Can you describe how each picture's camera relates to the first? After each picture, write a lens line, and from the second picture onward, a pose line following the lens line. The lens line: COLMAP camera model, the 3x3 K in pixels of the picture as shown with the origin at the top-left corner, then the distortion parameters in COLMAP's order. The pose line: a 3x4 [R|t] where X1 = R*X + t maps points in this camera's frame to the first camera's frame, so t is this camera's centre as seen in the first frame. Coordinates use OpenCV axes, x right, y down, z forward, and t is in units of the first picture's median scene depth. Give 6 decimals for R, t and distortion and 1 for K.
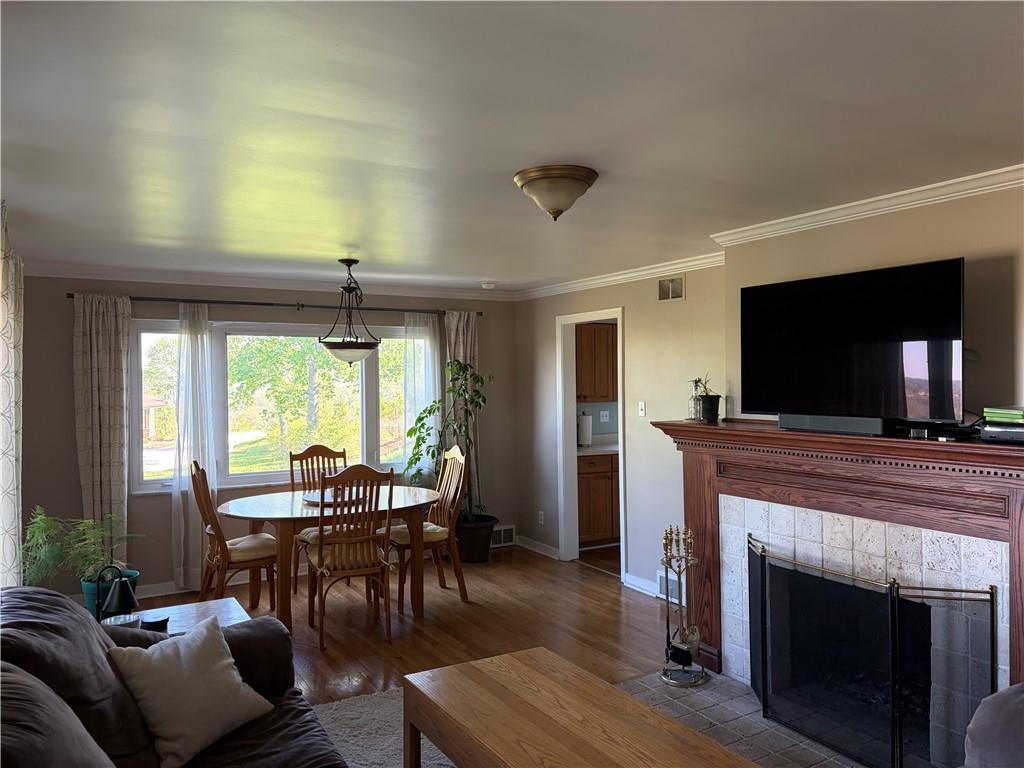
lens RADIAL K [[786.3, 0, 516.4], [0, 786.3, 385.5], [0, 0, 1]] dist [0.100344, -0.093431]
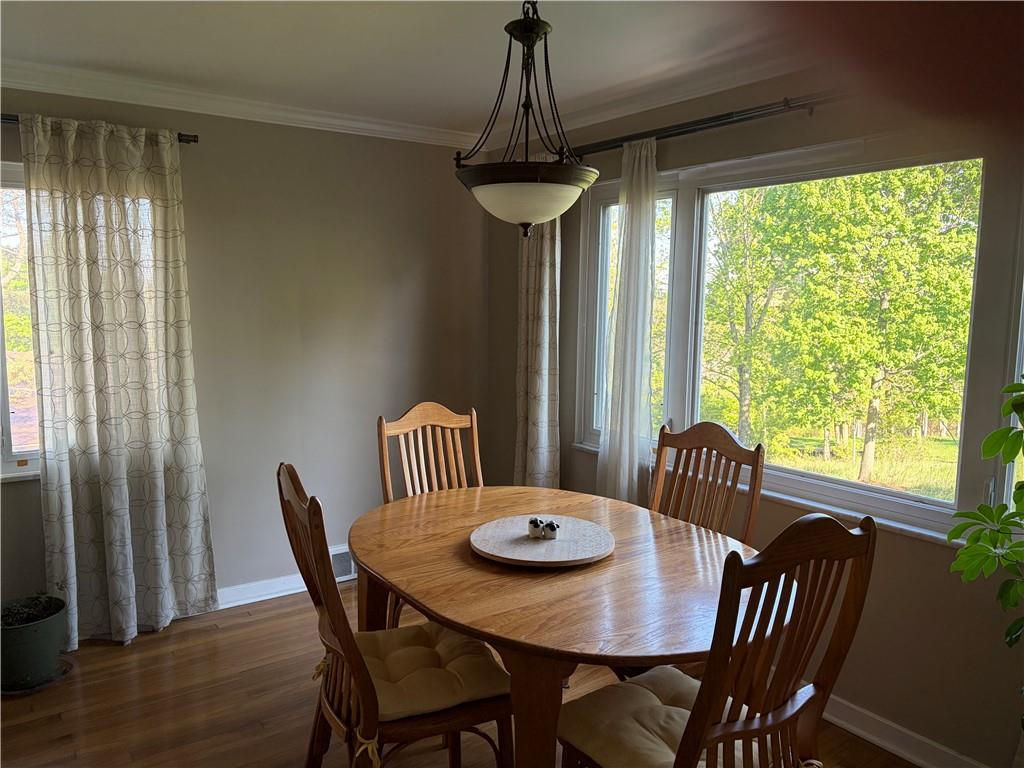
lens RADIAL K [[777.5, 0, 507.9], [0, 777.5, 392.2], [0, 0, 1]] dist [0.076465, -0.082619]
pose [[0.090983, 0.134219, -0.986766, 0.186348], [-0.025711, 0.990862, 0.132406, 0.002785], [0.995520, 0.013324, 0.093603, 0.918090]]
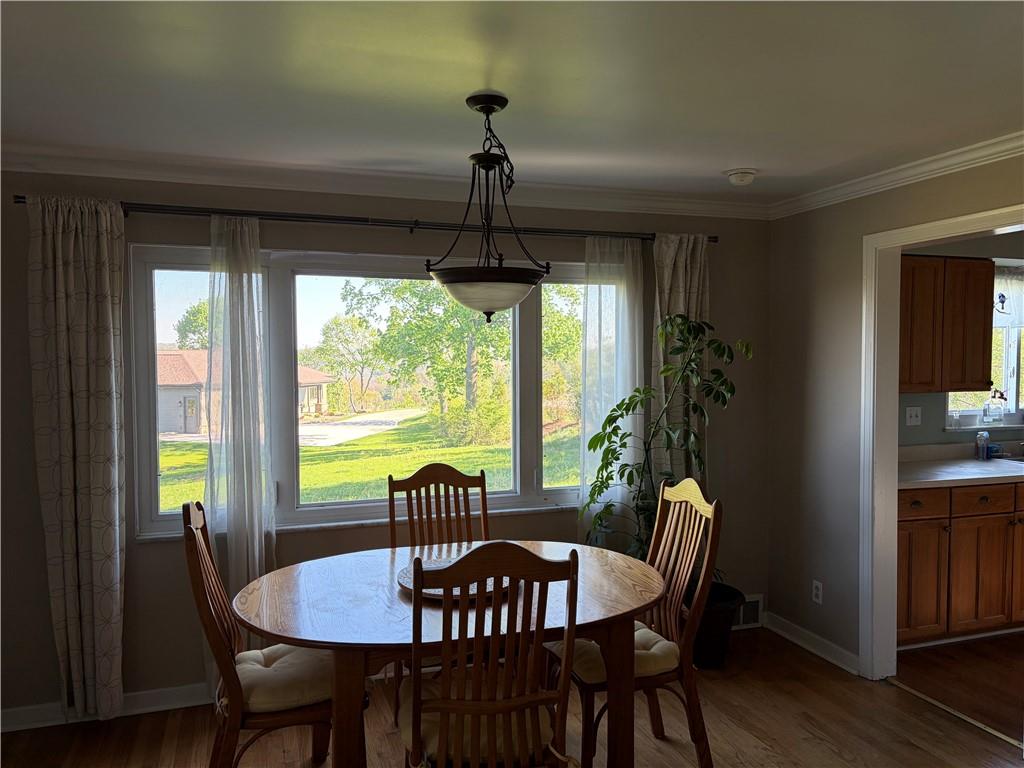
lens RADIAL K [[786.3, 0, 516.4], [0, 786.3, 385.5], [0, 0, 1]] dist [0.100344, -0.093431]
pose [[0.980318, 0.013177, -0.196985, -0.090305], [-0.008004, 0.999602, 0.027034, 0.002977], [0.197263, -0.024926, 0.980034, 0.492426]]
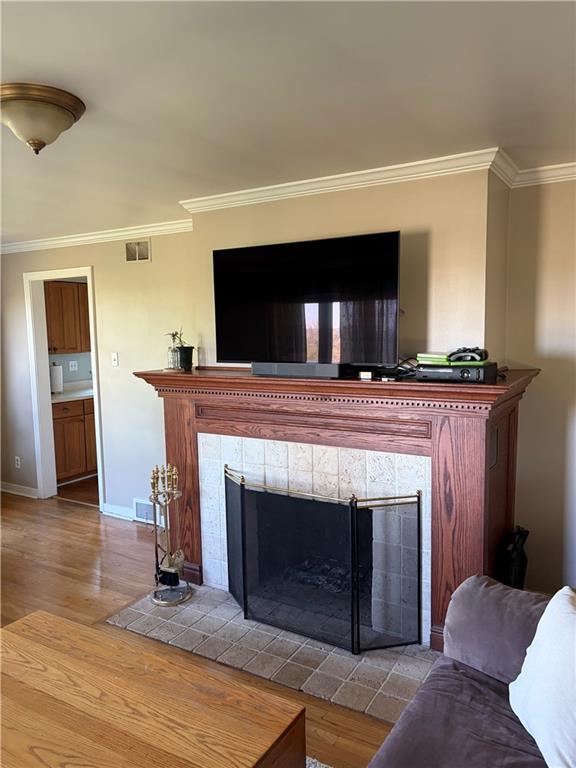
lens RADIAL K [[583.2, 0, 285.5], [0, 583.2, 385.0], [0, 0, 1]] dist [0.076465, -0.082619]
pose [[0.884828, -0.053779, 0.462803, -0.015323], [0.014644, 0.996035, 0.087745, -0.003605], [-0.465687, -0.070862, 0.882108, 0.160087]]
